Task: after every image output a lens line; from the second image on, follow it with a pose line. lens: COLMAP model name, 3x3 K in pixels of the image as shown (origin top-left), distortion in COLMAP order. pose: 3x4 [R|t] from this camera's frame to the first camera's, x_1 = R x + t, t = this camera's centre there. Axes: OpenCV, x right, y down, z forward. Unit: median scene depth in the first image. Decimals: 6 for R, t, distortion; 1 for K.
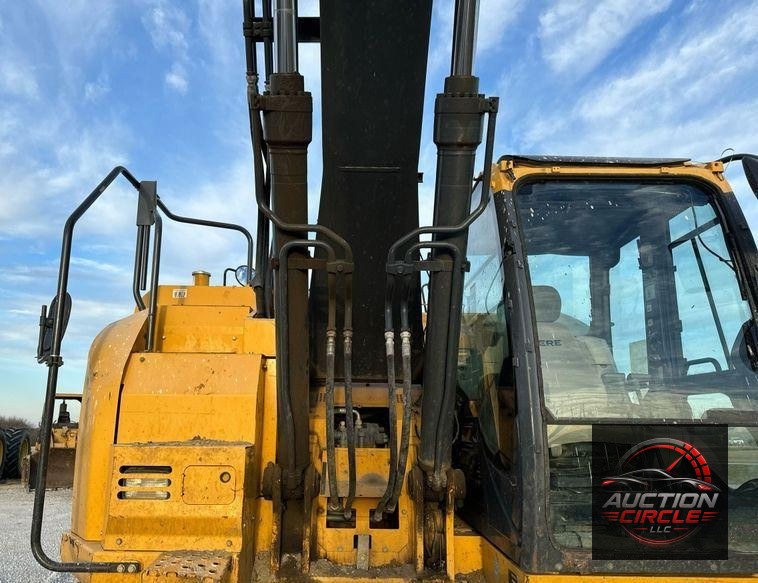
lens RADIAL K [[557.6, 0, 372.1], [0, 557.6, 282.0], [0, 0, 1]] dist [0.013086, 0.001849]
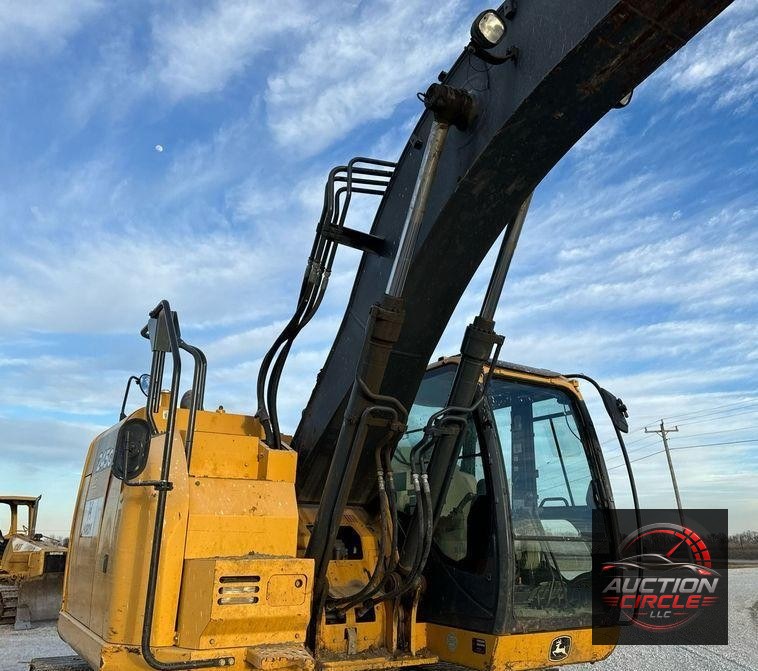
lens RADIAL K [[651.6, 0, 392.1], [0, 651.6, 320.4], [0, 0, 1]] dist [0.074323, -0.060857]
pose [[0.845804, 0.165544, 0.507160, -0.842802], [-0.128874, 0.985884, -0.106880, -0.103047], [-0.517694, 0.025040, 0.855199, -0.386060]]
